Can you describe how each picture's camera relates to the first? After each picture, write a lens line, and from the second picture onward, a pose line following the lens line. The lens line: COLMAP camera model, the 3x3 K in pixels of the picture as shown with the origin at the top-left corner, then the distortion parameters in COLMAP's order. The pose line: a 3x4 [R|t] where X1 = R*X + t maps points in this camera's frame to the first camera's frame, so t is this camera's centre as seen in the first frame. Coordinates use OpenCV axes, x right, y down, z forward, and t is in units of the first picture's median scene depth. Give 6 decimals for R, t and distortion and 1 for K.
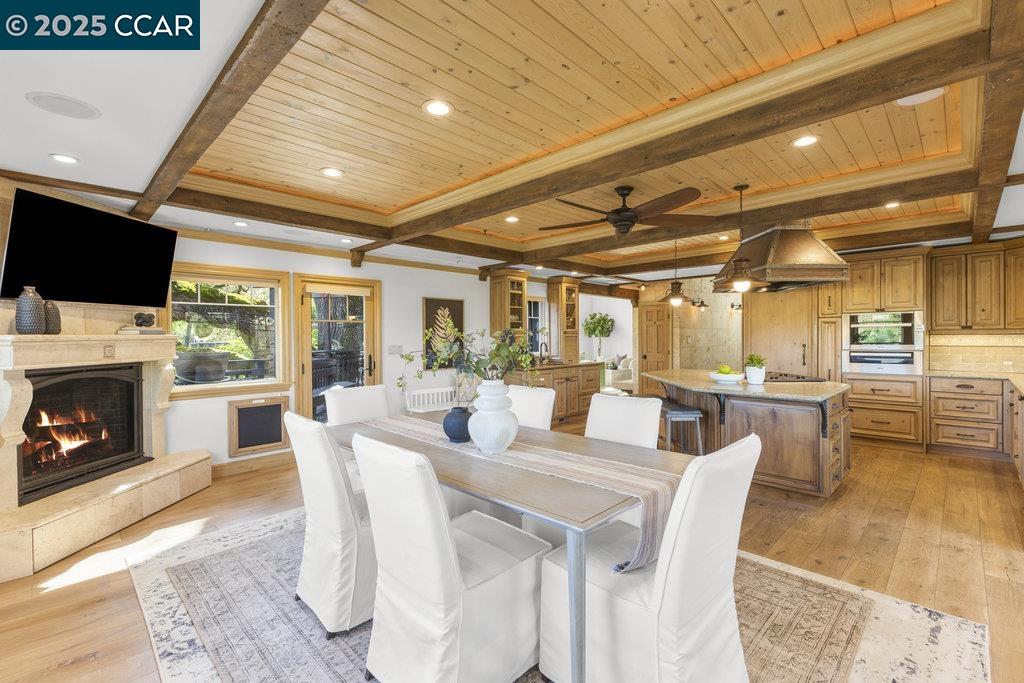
lens RADIAL K [[457.6, 0, 515.1], [0, 457.6, 338.5], [0, 0, 1]] dist [0.000524, -0.000013]
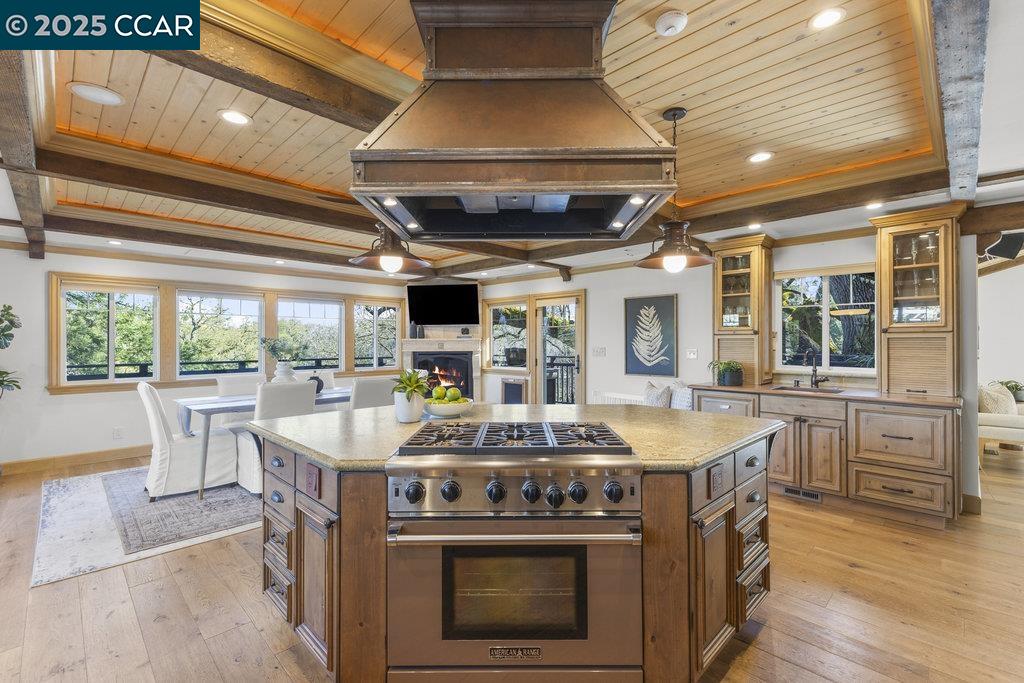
lens RADIAL K [[457.6, 0, 515.1], [0, 457.6, 338.5], [0, 0, 1]] dist [0.000524, -0.000013]
pose [[-0.011134, -0.000851, -0.999938, 0.813642], [-0.004103, 0.999991, -0.000805, -0.004566], [0.999930, 0.004094, -0.011137, 0.835811]]
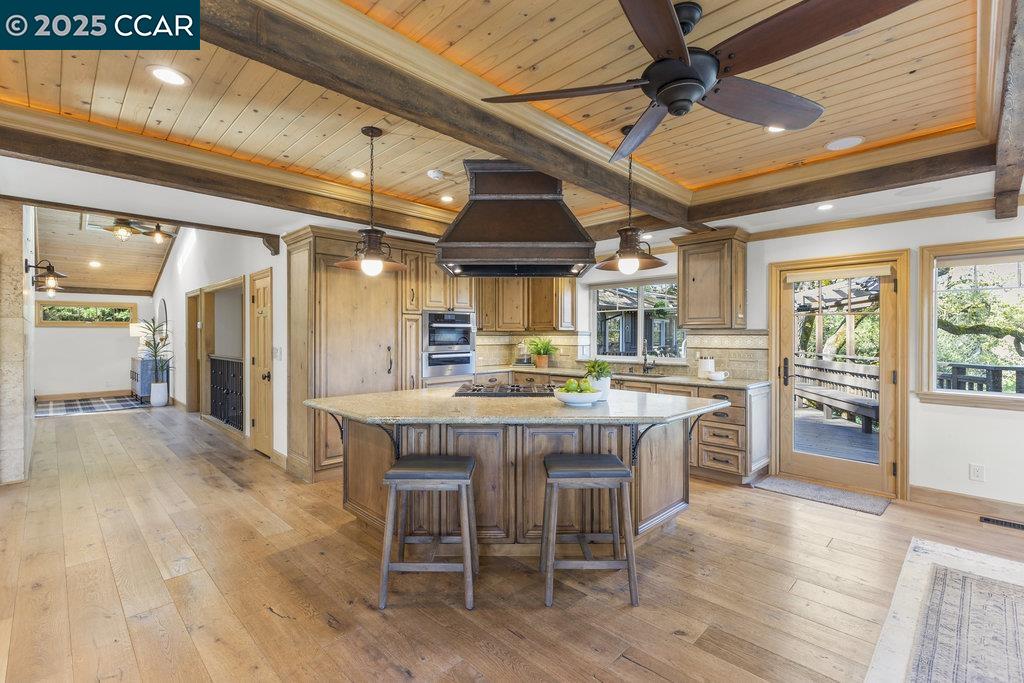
lens RADIAL K [[457.6, 0, 515.1], [0, 457.6, 338.5], [0, 0, 1]] dist [0.000524, -0.000013]
pose [[0.011090, 0.001729, 0.999937, -0.159689], [0.001717, 0.999997, -0.001748, 0.000974], [-0.999937, 0.001736, 0.011087, 0.825501]]
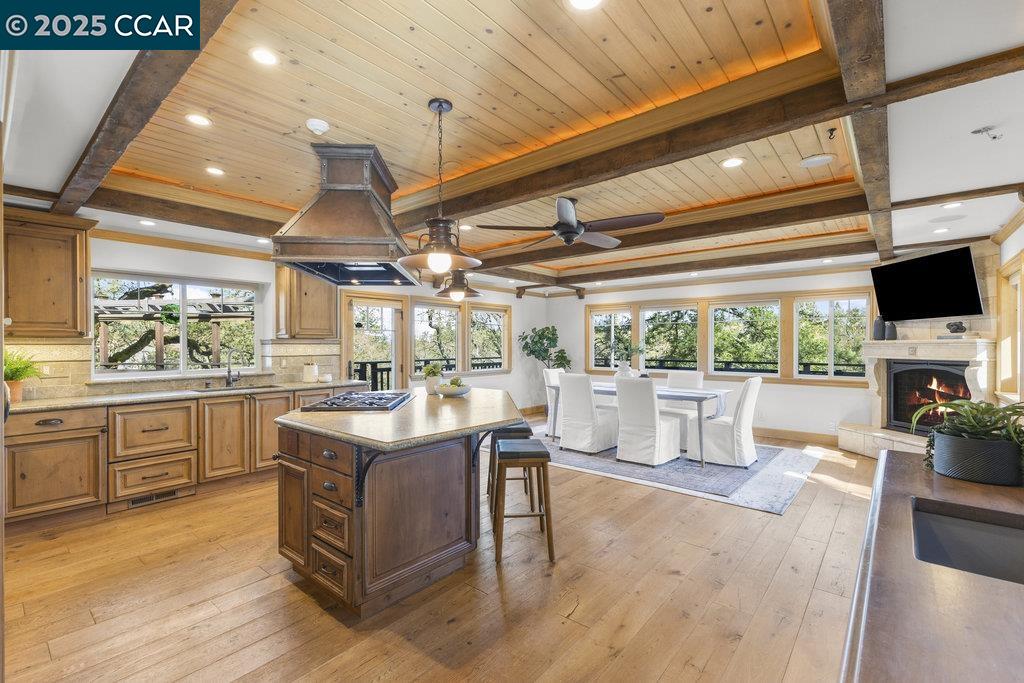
lens RADIAL K [[438.8, 0, 512.0], [0, 438.8, 341.5], [0, 0, 1]] dist [0.000682, 0.000090]
pose [[-0.998410, 0.008018, -0.055787, 0.290928], [0.007933, 0.999967, 0.001740, -0.009728], [0.055799, 0.001294, -0.998441, 1.410556]]
